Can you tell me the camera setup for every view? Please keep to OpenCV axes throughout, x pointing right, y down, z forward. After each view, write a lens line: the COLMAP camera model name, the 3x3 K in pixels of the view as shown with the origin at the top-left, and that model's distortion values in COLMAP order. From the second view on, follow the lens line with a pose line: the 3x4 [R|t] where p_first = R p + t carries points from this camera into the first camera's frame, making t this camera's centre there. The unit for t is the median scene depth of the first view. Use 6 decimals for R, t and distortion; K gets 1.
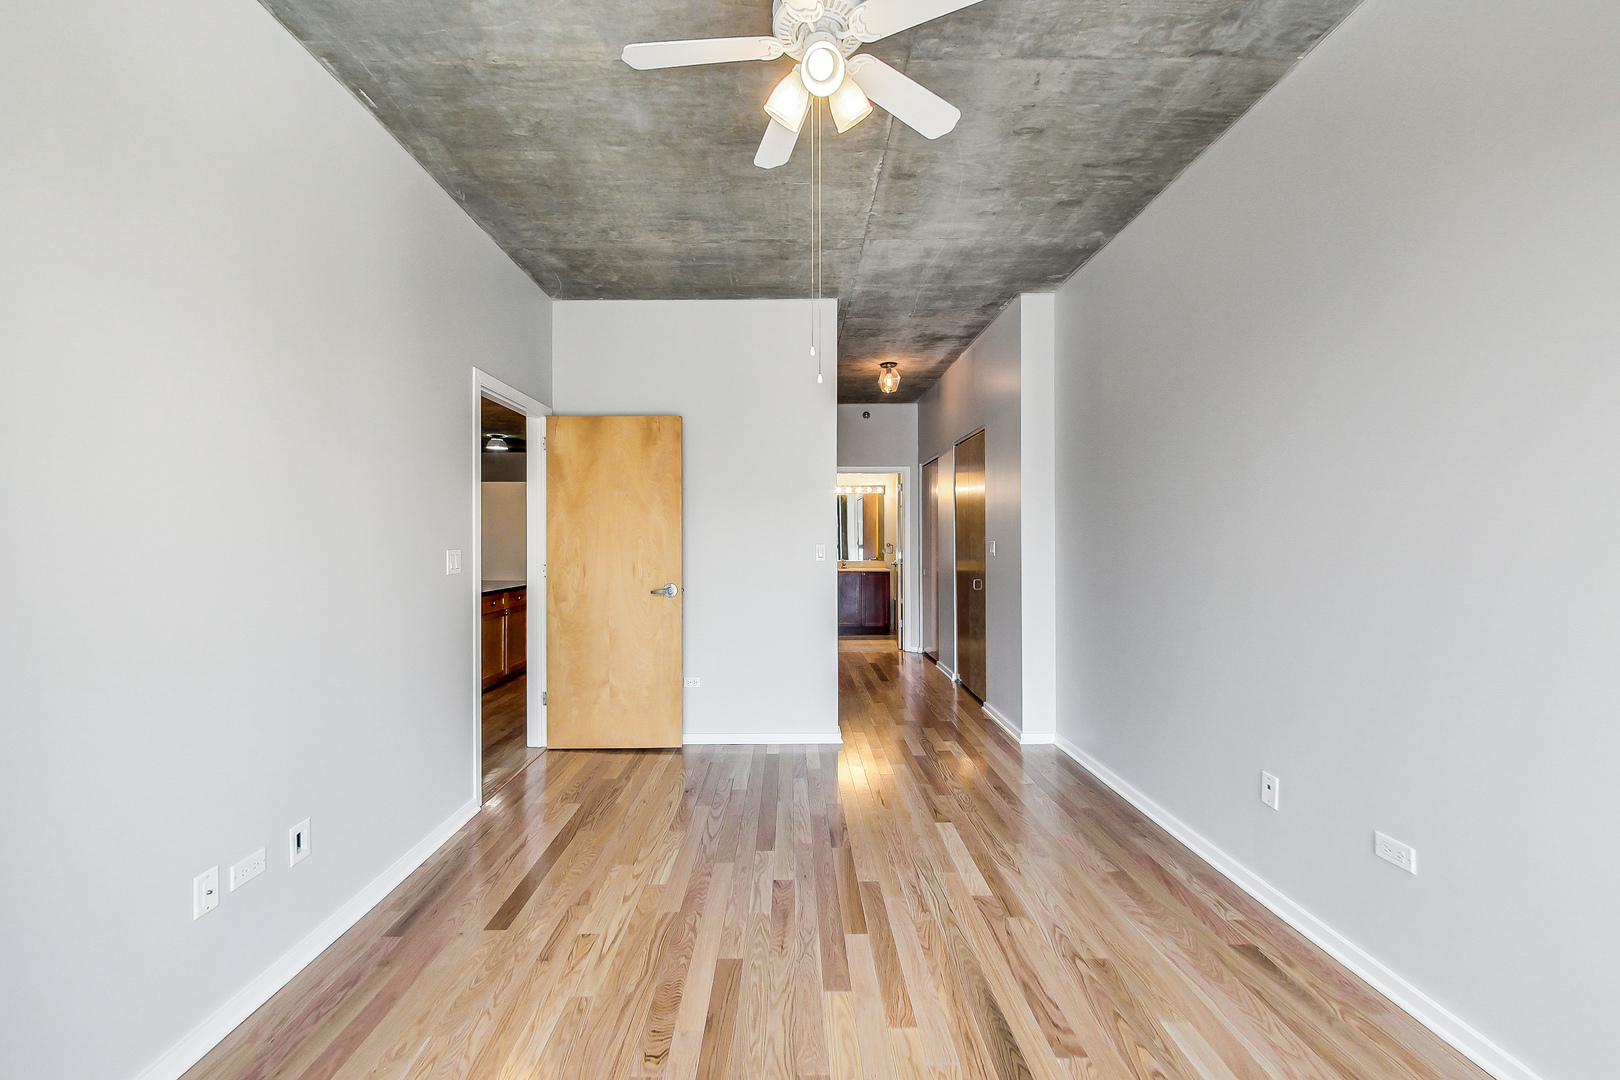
lens RADIAL K [[687.5, 0, 805.8], [0, 687.5, 540.8], [0, 0, 1]] dist [0.000651, 0.000063]
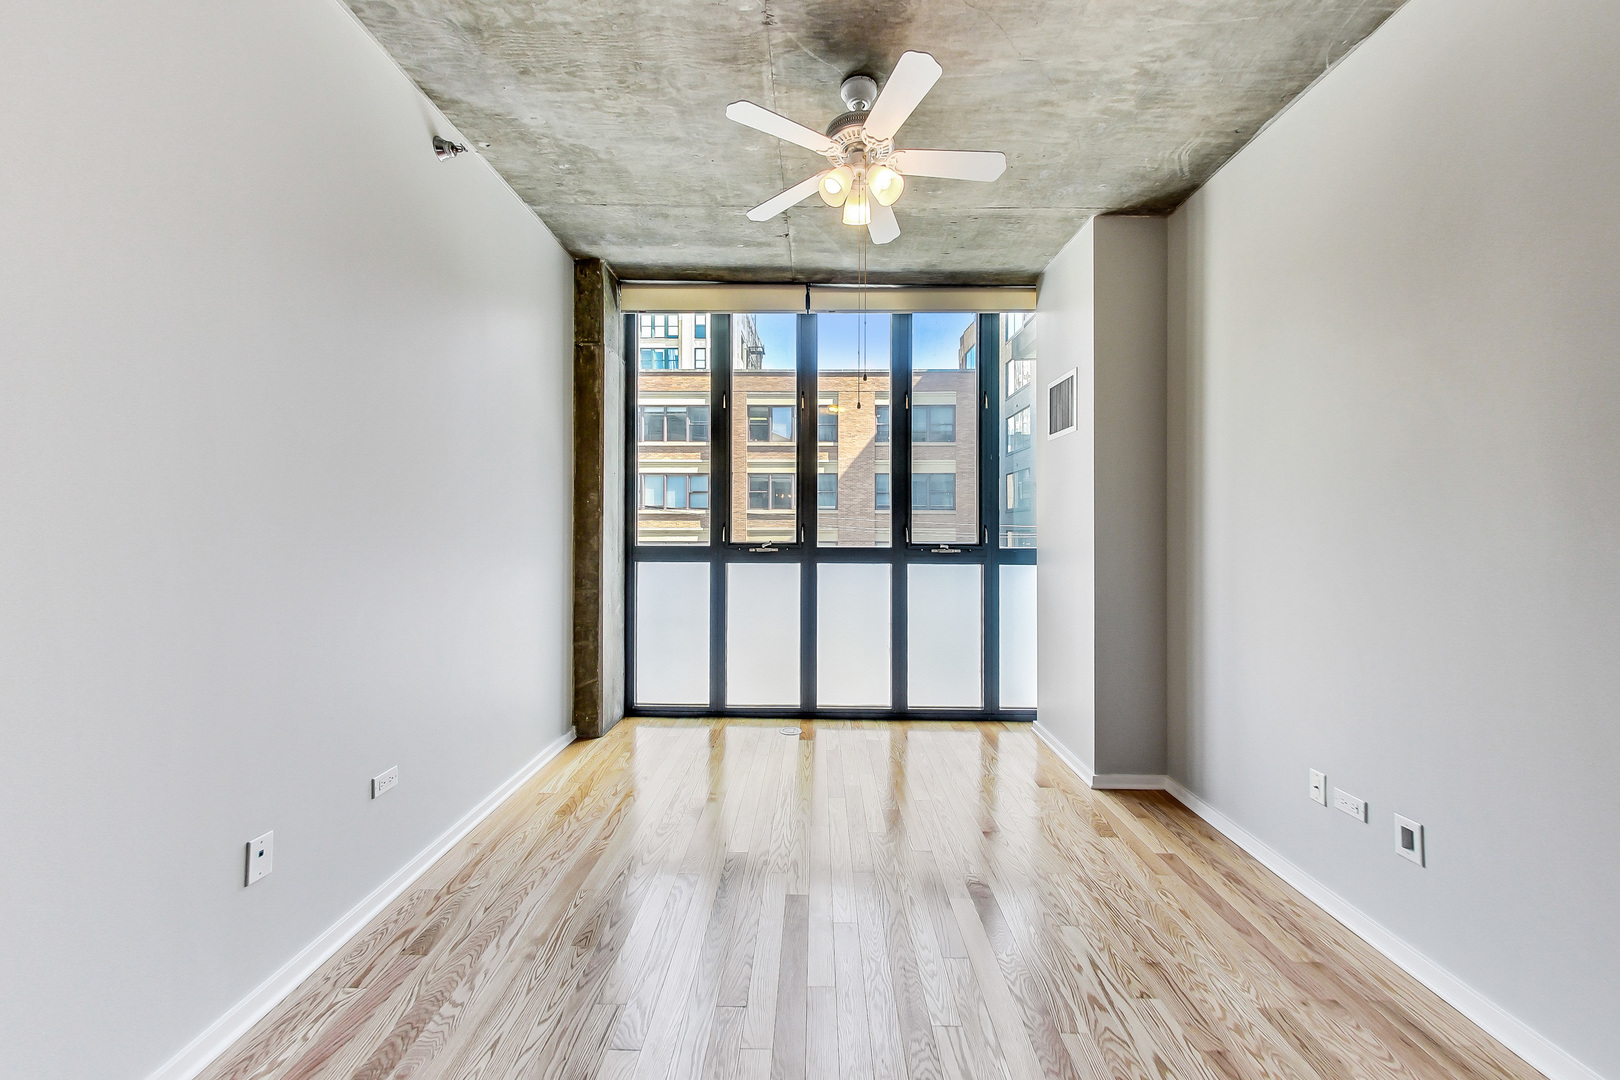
lens RADIAL K [[687.5, 0, 812.5], [0, 687.5, 533.1], [0, 0, 1]] dist [0.000651, 0.000063]
pose [[-0.999736, 0.000830, 0.022955, 0.065903], [0.000866, 0.999998, 0.001547, 0.011391], [-0.022954, 0.001567, -0.999735, 1.912928]]
